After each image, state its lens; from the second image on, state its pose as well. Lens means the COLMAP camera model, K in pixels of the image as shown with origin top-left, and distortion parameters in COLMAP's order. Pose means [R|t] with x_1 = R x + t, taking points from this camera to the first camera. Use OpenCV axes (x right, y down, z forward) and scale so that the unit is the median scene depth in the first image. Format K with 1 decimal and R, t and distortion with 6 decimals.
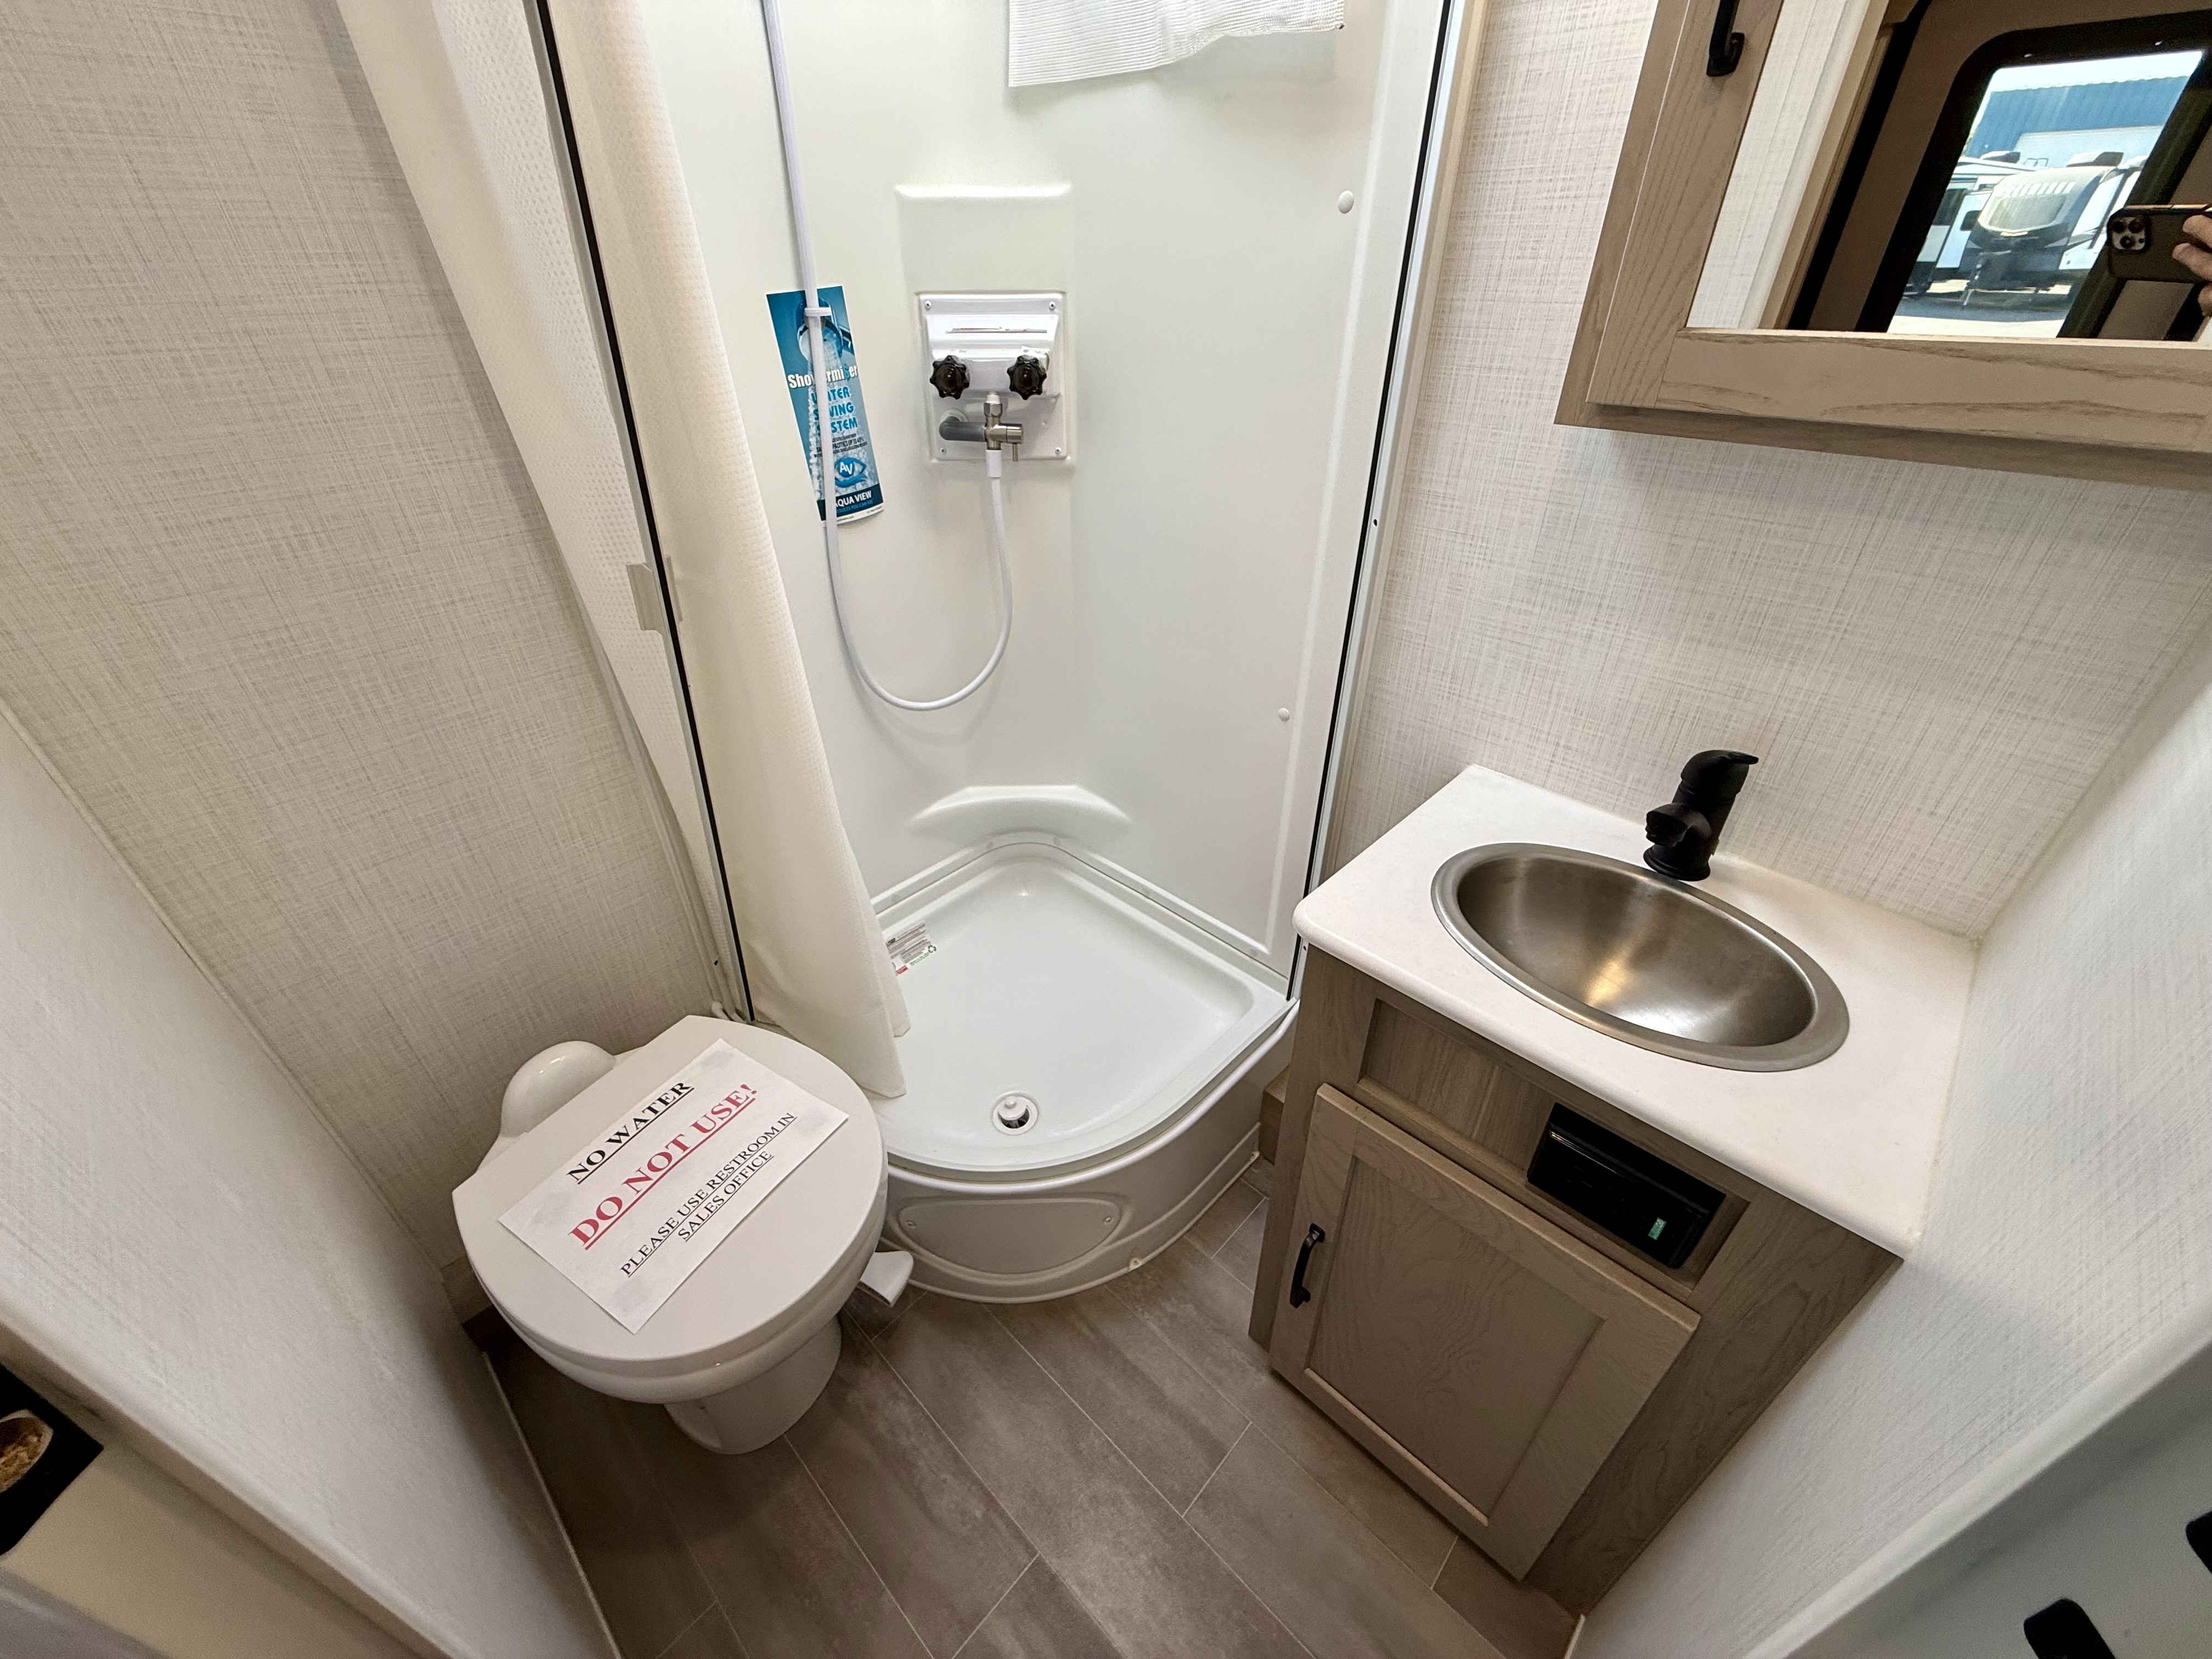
lens RADIAL K [[881.9, 0, 1104.1], [0, 881.9, 828.6], [0, 0, 1]] dist [0.000593, -0.000072]
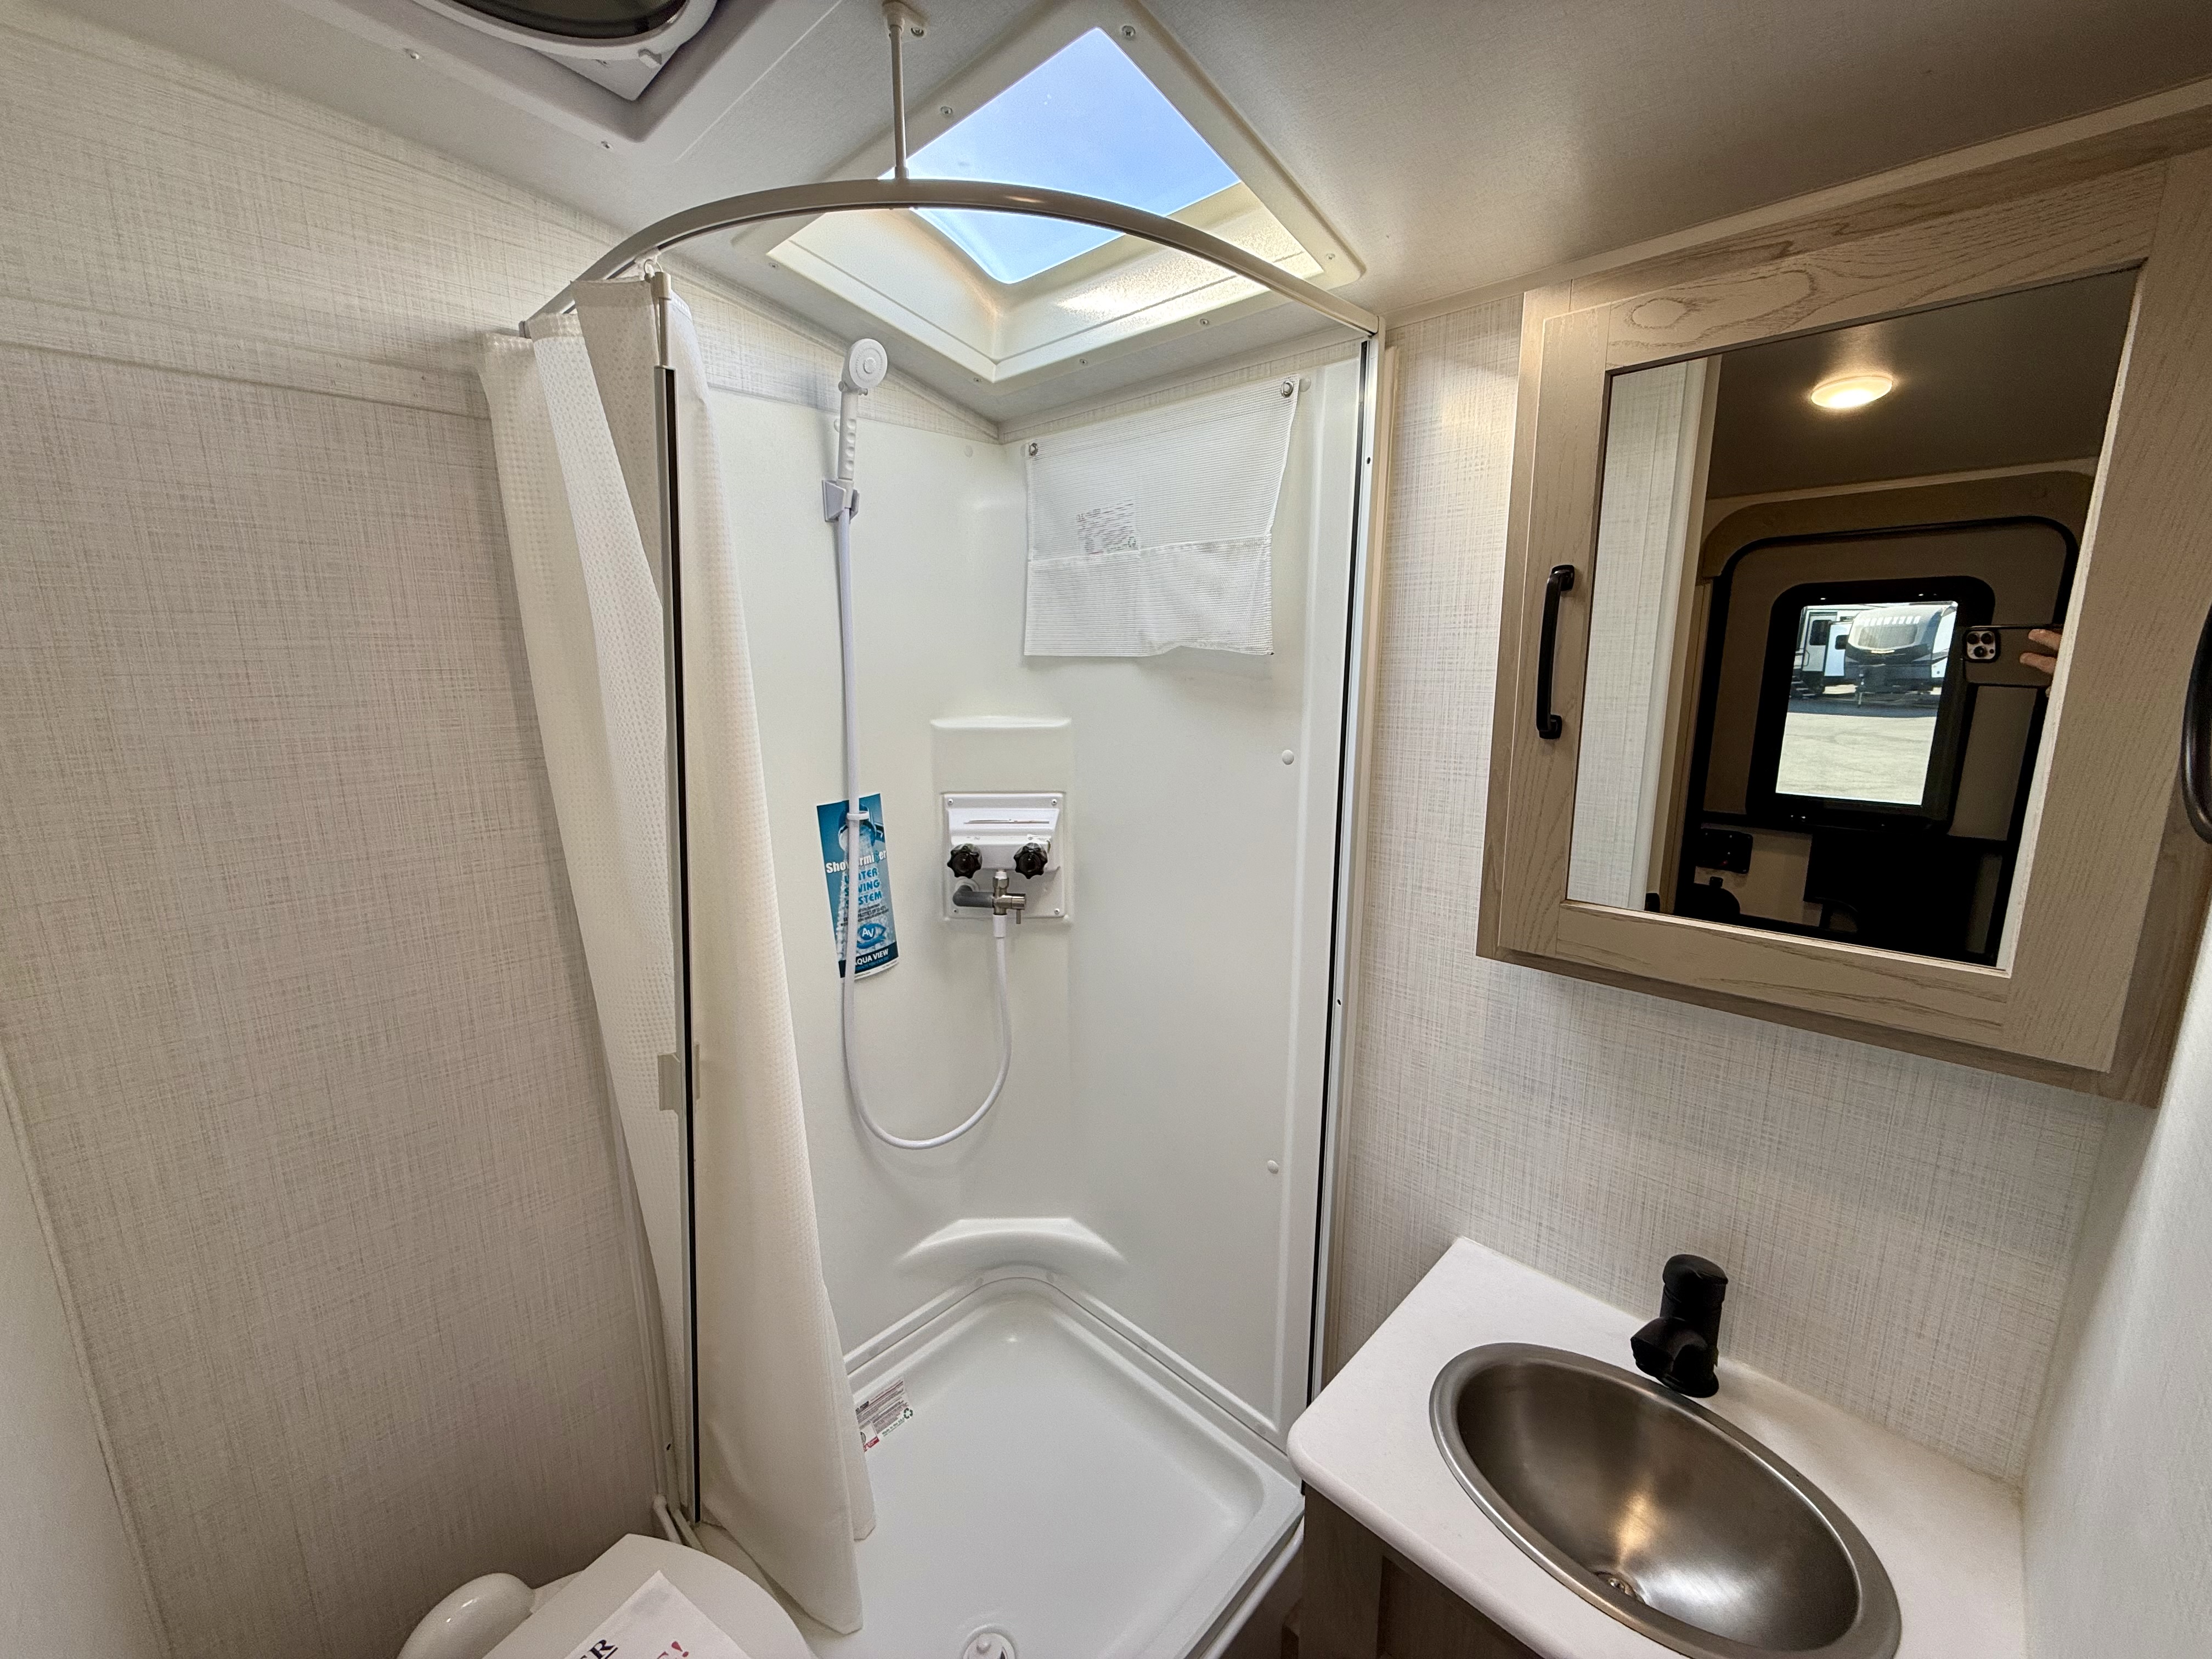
lens RADIAL K [[881.9, 0, 1104.1], [0, 881.9, 828.6], [0, 0, 1]] dist [0.000593, -0.000072]
pose [[0.999976, 0.001250, -0.006864, 0.018092], [-0.003741, 0.926489, -0.376304, -0.118783], [0.005889, 0.376320, 0.926471, -0.099201]]
